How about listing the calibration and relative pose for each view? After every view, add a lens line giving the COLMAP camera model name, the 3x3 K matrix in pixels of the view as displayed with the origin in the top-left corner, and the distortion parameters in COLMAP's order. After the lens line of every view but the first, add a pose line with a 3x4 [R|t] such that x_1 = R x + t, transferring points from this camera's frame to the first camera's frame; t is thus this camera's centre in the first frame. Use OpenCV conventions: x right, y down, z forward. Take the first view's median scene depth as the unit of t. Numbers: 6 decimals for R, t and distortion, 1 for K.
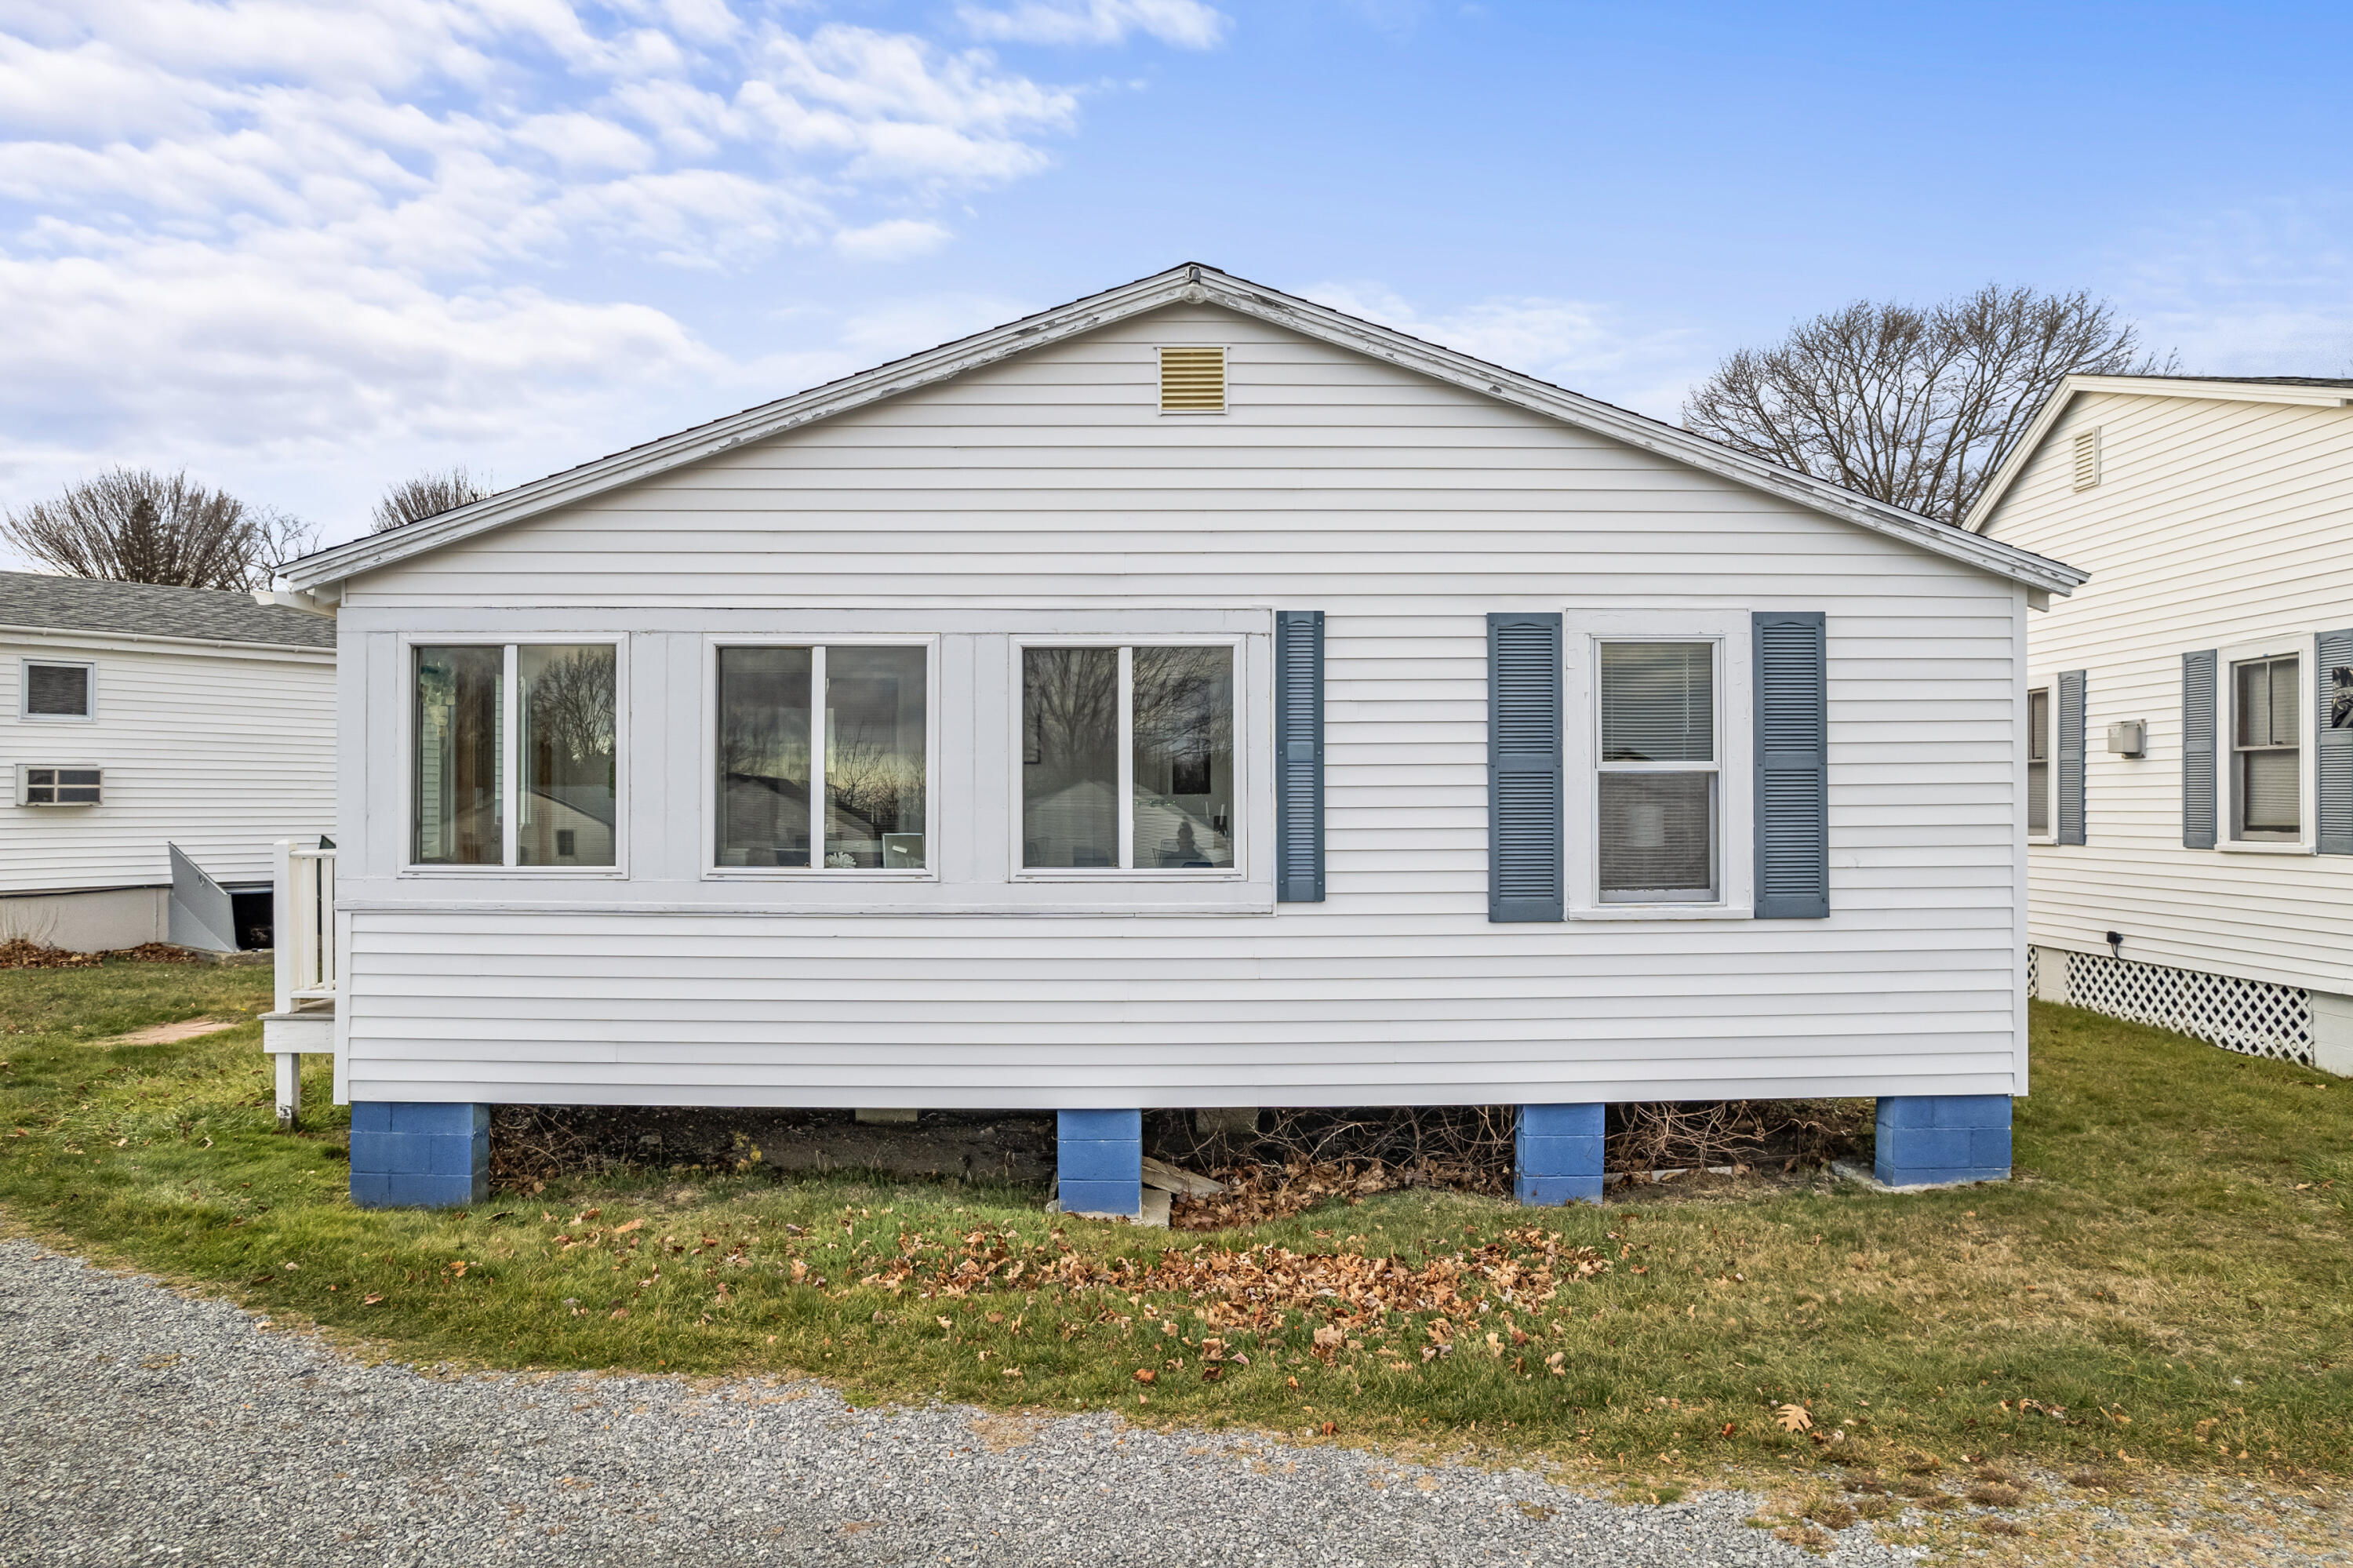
lens RADIAL K [[1500.3, 0, 1195.5], [0, 1500.3, 787.9], [0, 0, 1]] dist [-0.092506, 0.084675]
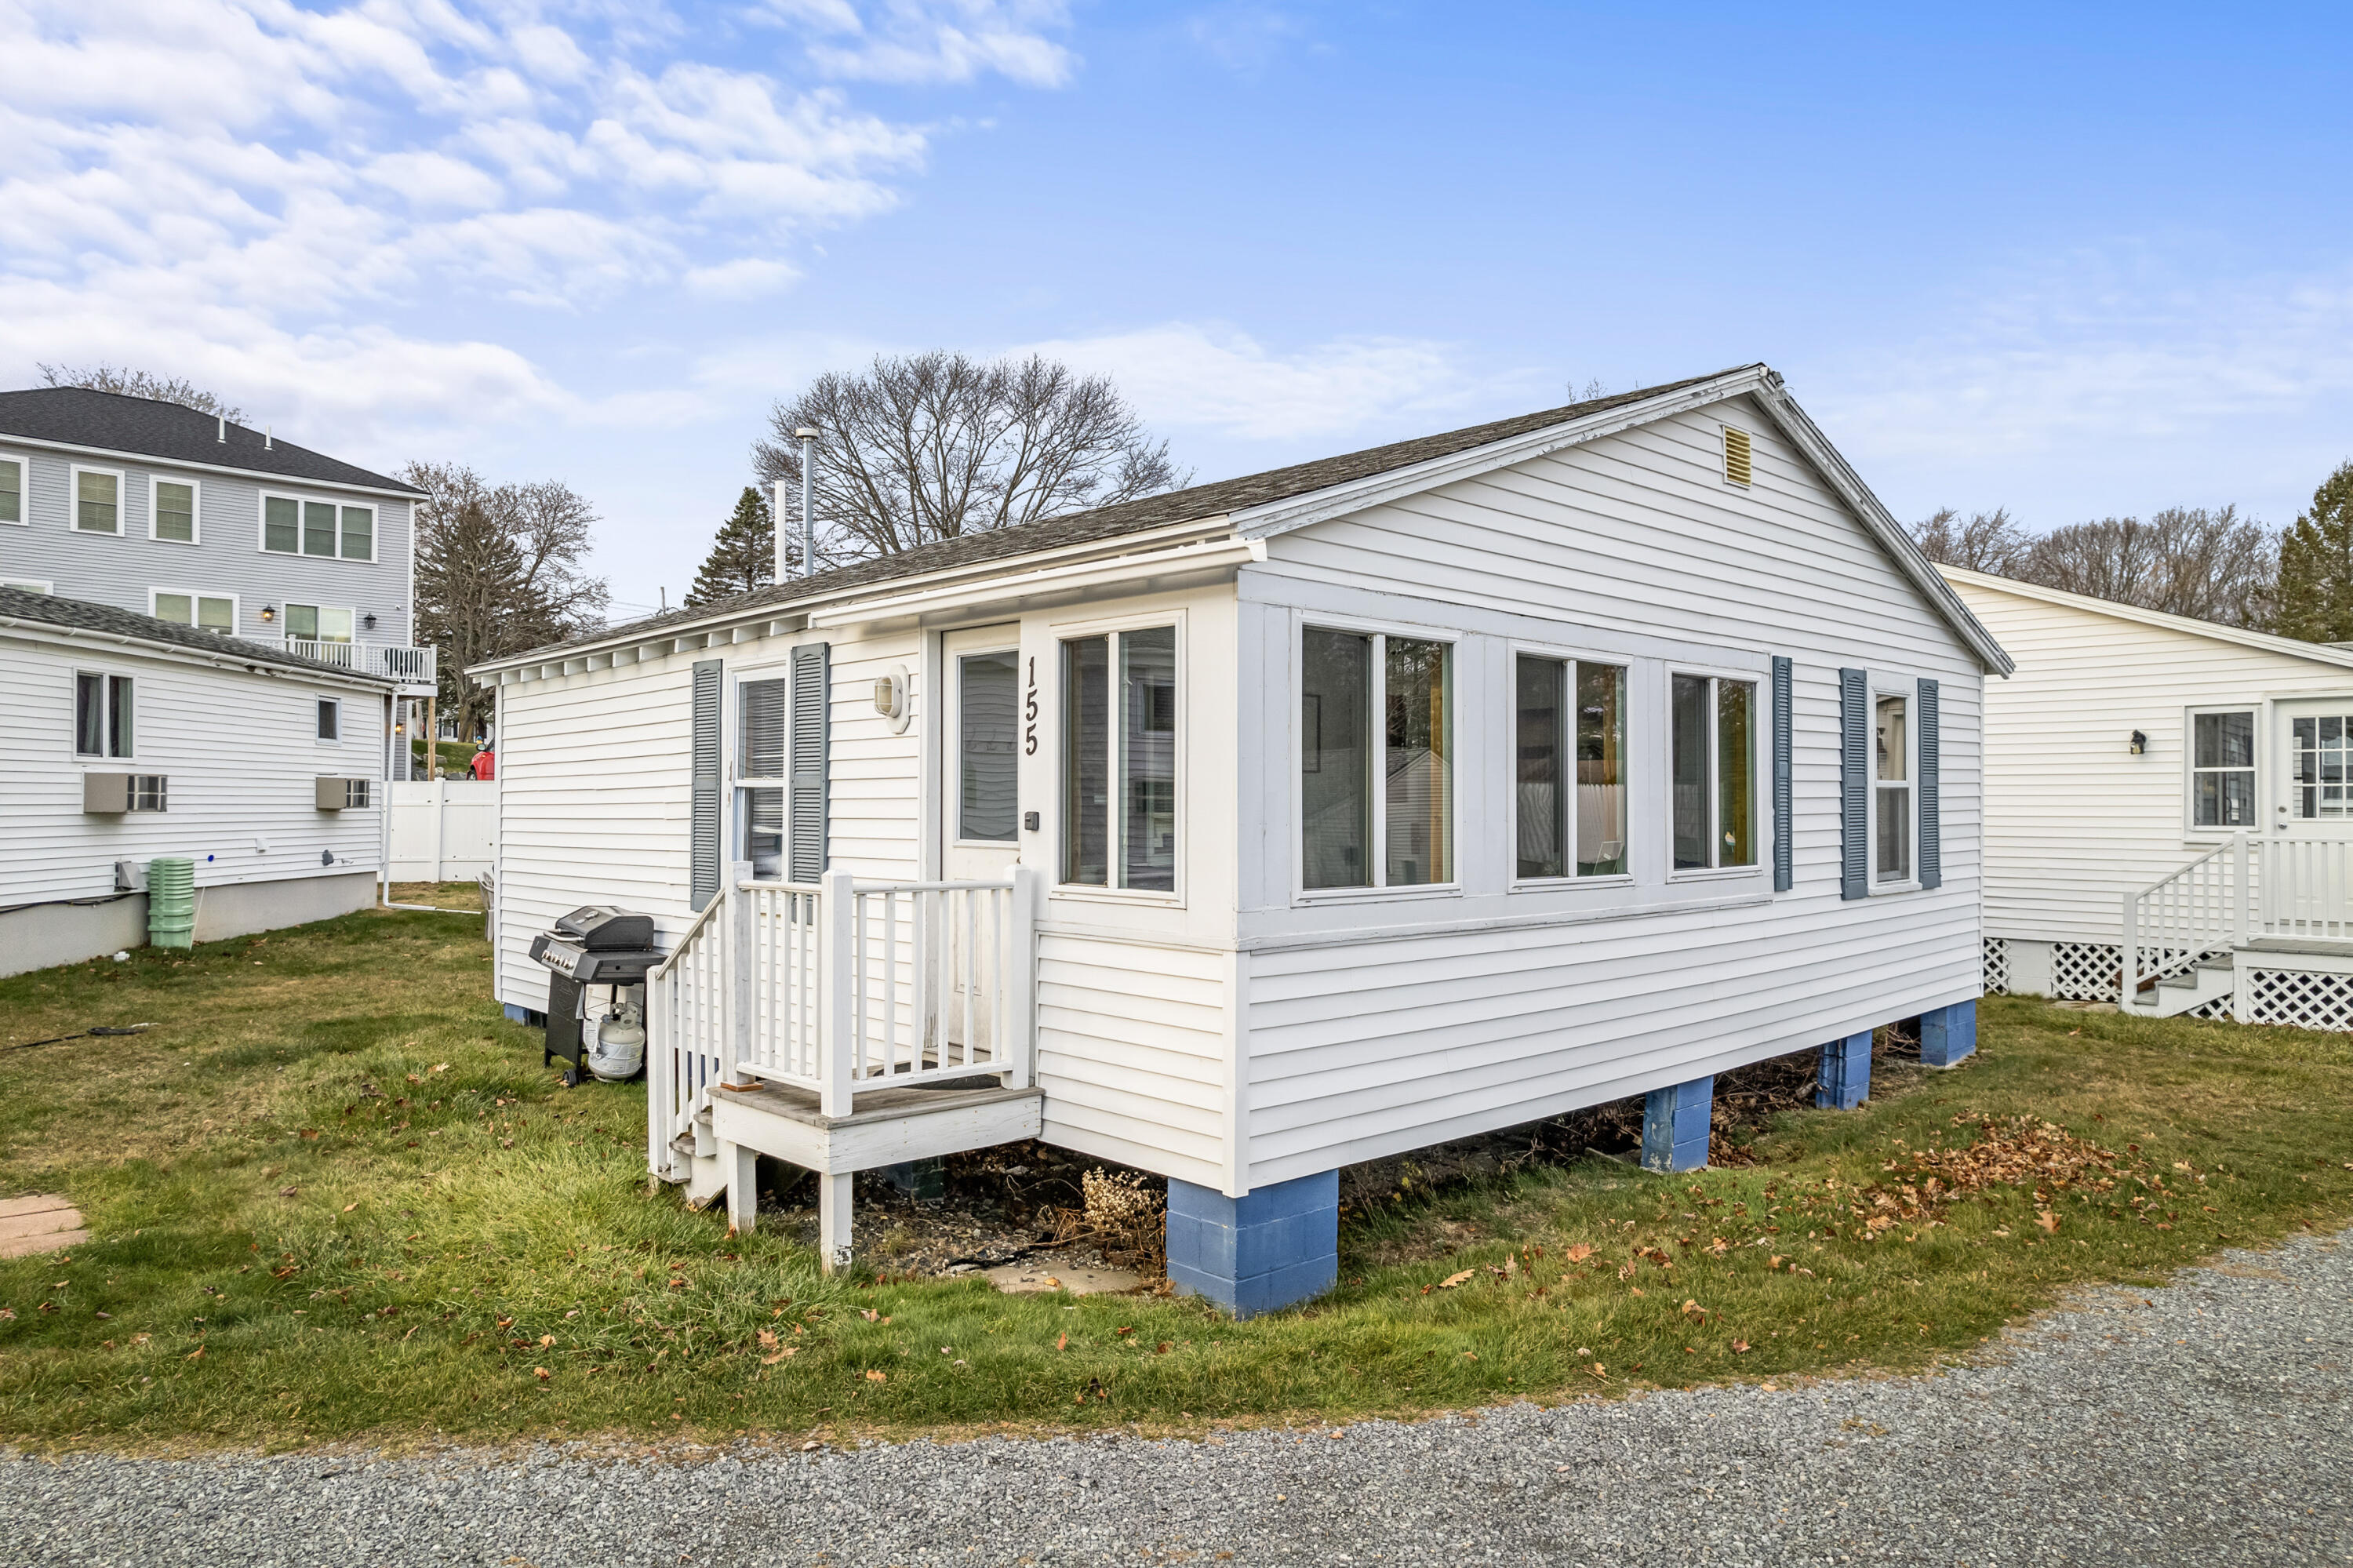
lens RADIAL K [[1500.3, 0, 1195.5], [0, 1500.3, 787.9], [0, 0, 1]] dist [-0.092506, 0.084675]
pose [[0.741494, 0.007523, 0.670917, -1.123210], [-0.004161, 0.999969, -0.006614, 0.000679], [-0.670947, 0.002112, 0.741503, 0.413642]]
